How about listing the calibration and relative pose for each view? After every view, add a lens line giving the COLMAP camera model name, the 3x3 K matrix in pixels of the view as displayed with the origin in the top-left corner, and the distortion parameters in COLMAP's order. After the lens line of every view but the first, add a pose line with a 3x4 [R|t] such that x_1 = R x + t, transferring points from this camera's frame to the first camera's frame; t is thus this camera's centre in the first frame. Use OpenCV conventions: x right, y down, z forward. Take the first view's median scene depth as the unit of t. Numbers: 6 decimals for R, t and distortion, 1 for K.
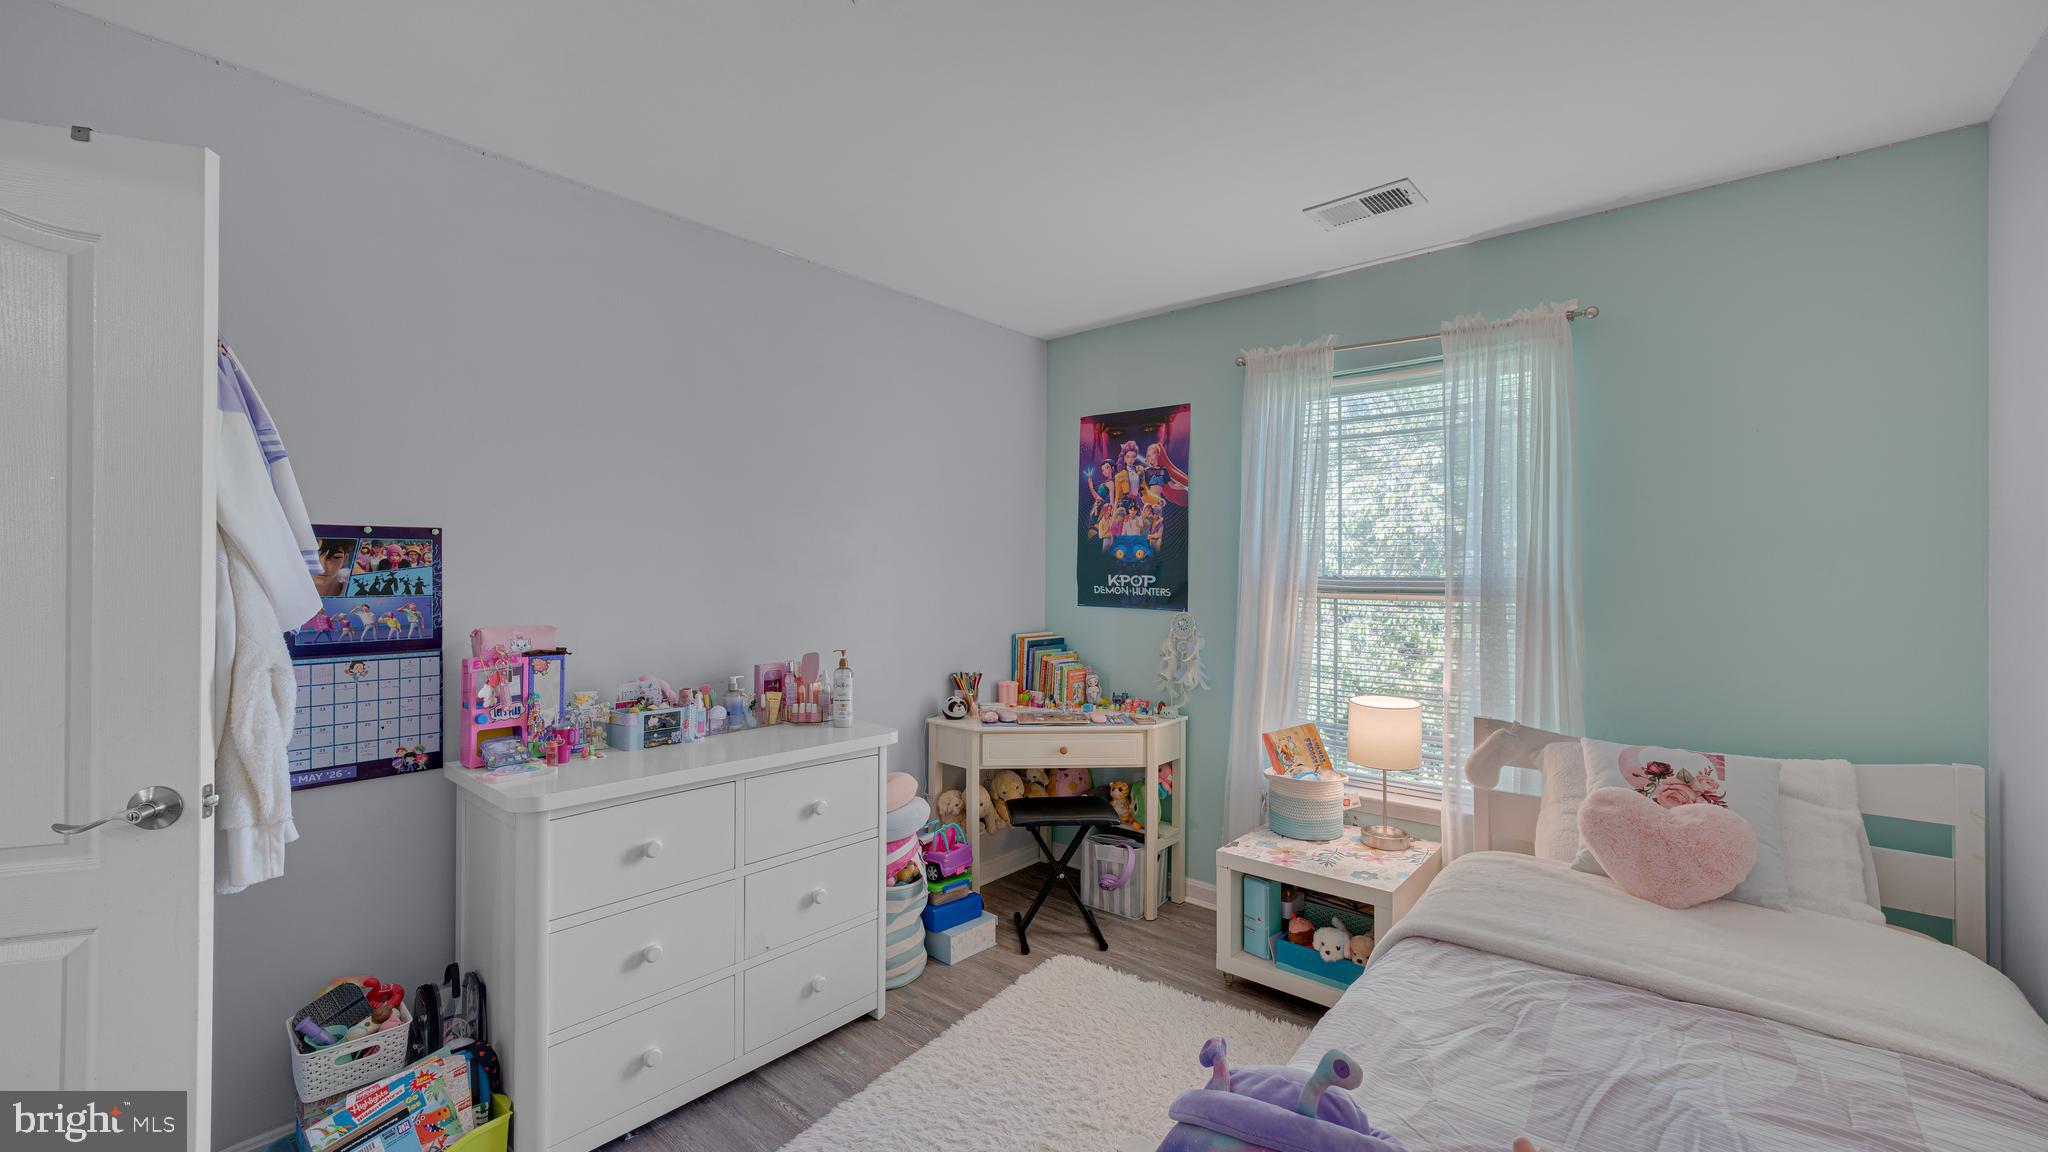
lens RADIAL K [[822.4, 0, 1024.0], [0, 822.4, 576.0], [0, 0, 1]] dist [-0.003463, 0.000300]
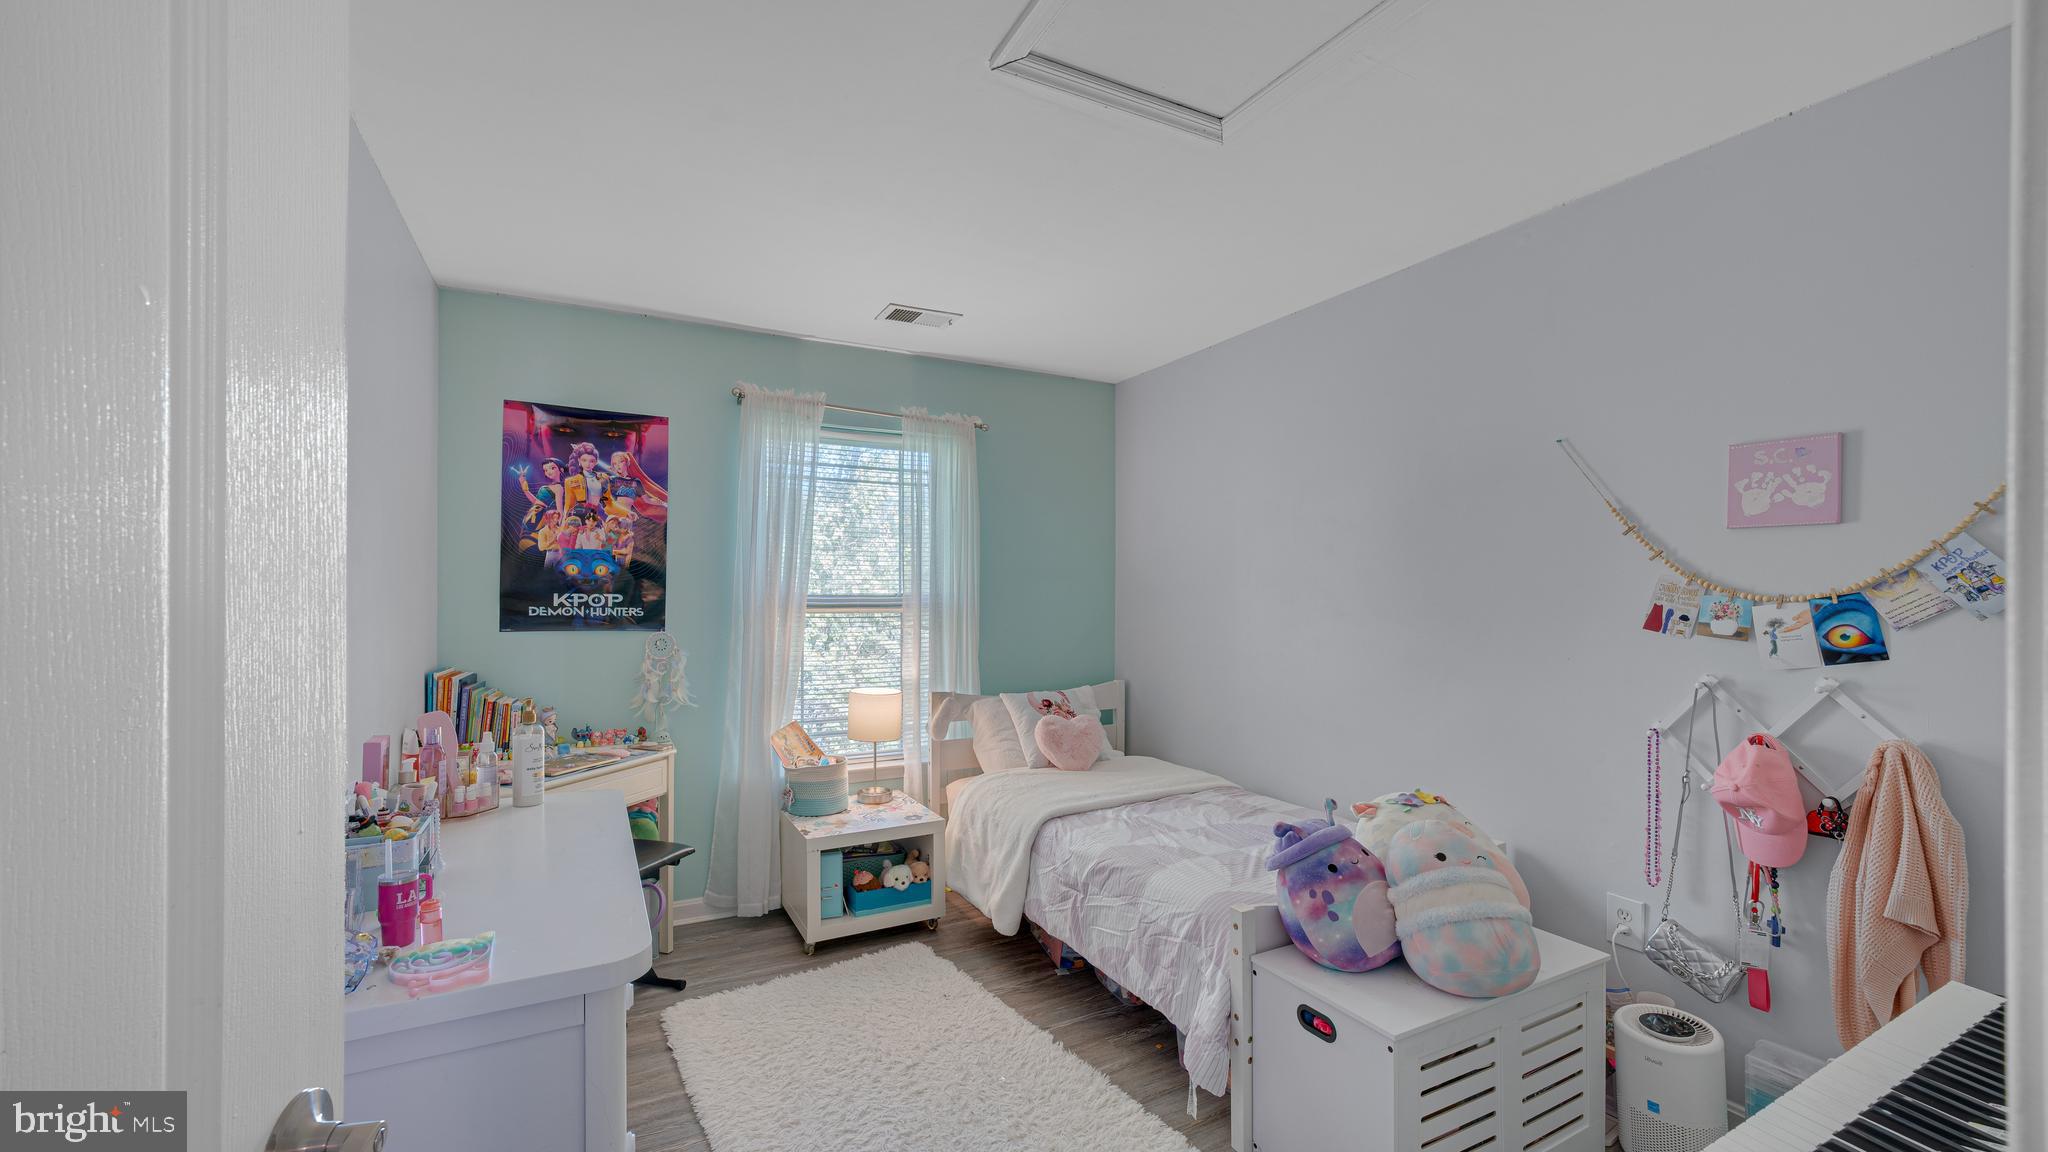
lens RADIAL K [[816.3, 0, 1019.3], [0, 816.3, 604.4], [0, 0, 1]] dist [-0.025931, 0.000049]
pose [[0.364673, -0.013105, 0.931044, -0.526542], [0.005010, 0.999914, 0.012113, 0.002029], [-0.931122, 0.000247, 0.364707, 0.251787]]
